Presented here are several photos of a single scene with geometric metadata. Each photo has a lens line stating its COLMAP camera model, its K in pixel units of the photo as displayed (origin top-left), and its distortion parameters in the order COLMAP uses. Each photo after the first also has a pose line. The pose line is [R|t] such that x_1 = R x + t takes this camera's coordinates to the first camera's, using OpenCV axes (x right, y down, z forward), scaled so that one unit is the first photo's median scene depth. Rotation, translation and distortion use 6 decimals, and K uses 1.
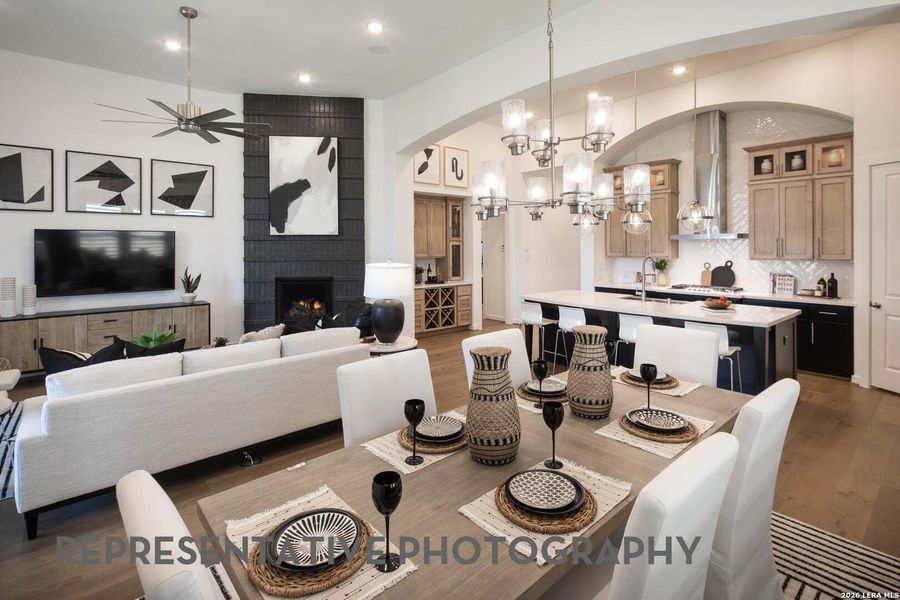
lens RADIAL K [[439.4, 0, 453.3], [0, 439.4, 245.7], [0, 0, 1]] dist [0.005549, -0.003909]
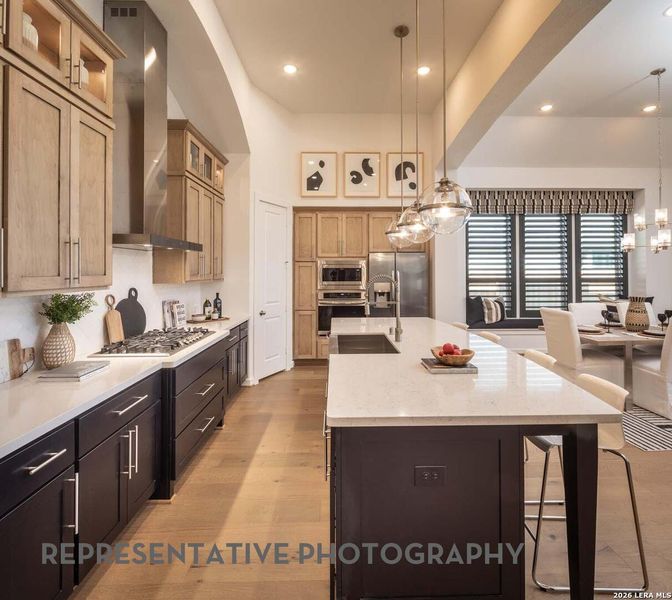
lens RADIAL K [[336.0, 0, 341.3], [0, 336.0, 267.0], [0, 0, 1]] dist [0.000707, -0.000233]
pose [[-0.777085, 0.013484, 0.629252, 0.144858], [0.004827, 0.999869, -0.015465, 0.015621], [-0.629378, -0.008980, -0.777048, 1.245606]]
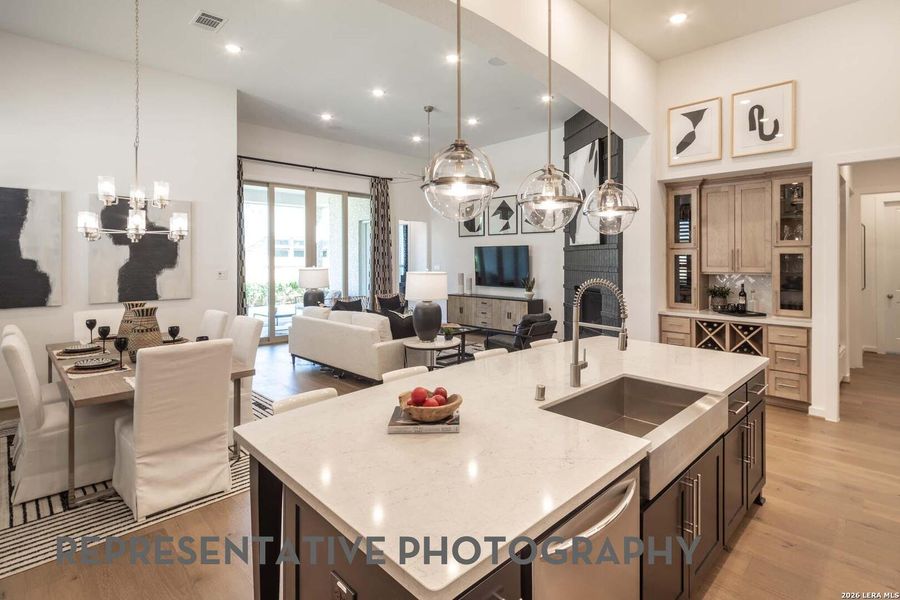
lens RADIAL K [[444.2, 0, 472.9], [0, 444.2, 257.8], [0, 0, 1]] dist [0.006692, -0.000733]
pose [[0.082935, 0.003384, -0.996549, 0.720128], [0.001438, 0.999993, 0.003516, 0.001185], [0.996554, -0.001724, 0.082930, 0.732070]]
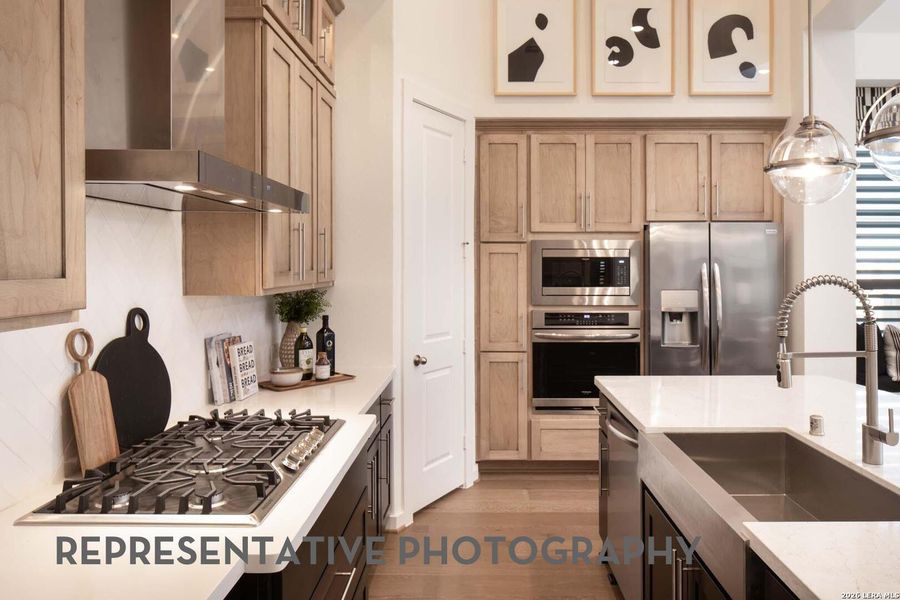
lens RADIAL K [[618.8, 0, 467.4], [0, 618.8, 264.0], [0, 0, 1]] dist [-0.020162, 0.002766]
pose [[-0.752497, 0.005343, 0.658574, 0.322624], [0.004120, 0.999986, -0.003405, 0.014741], [-0.658583, 0.000151, -0.752508, 1.193034]]
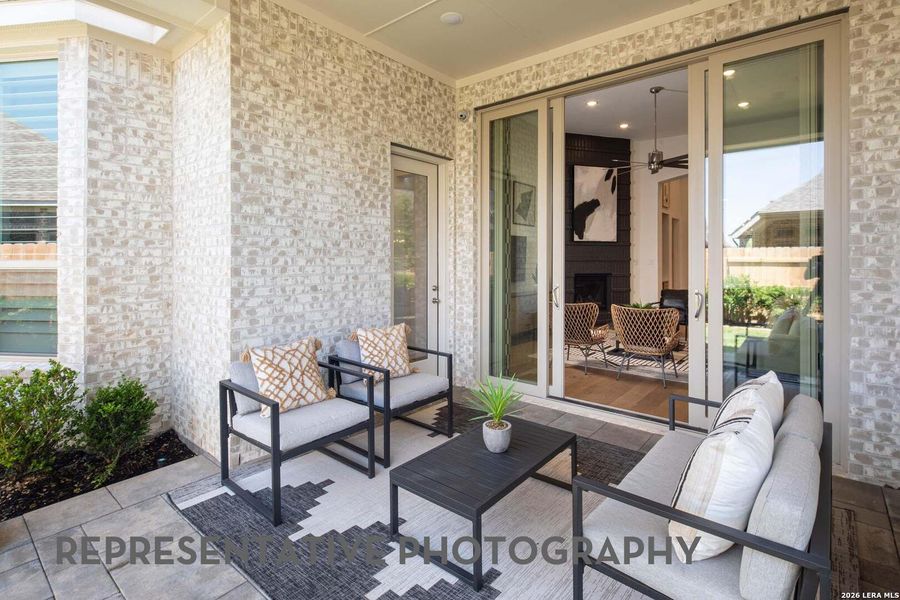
lens RADIAL K [[439.4, 0, 440.7], [0, 439.4, 263.4], [0, 0, 1]] dist [0.005549, -0.003909]
pose [[0.986980, 0.005625, 0.160746, -1.116310], [-0.006467, 0.999968, 0.004711, 0.042566], [-0.160714, -0.005689, 0.986985, -0.255204]]
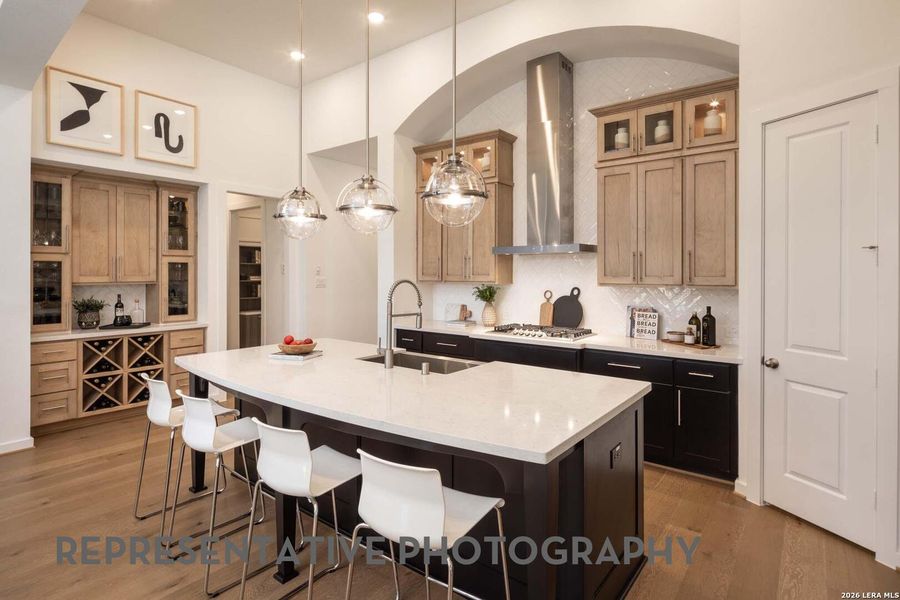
lens RADIAL K [[463.9, 0, 474.5], [0, 463.9, 270.5], [0, 0, 1]] dist [0.003533, 0.003977]
pose [[0.974011, 0.004466, 0.226456, 0.343832], [-0.003933, 0.999988, -0.002805, 0.012348], [-0.226466, 0.001842, 0.974017, 0.383901]]
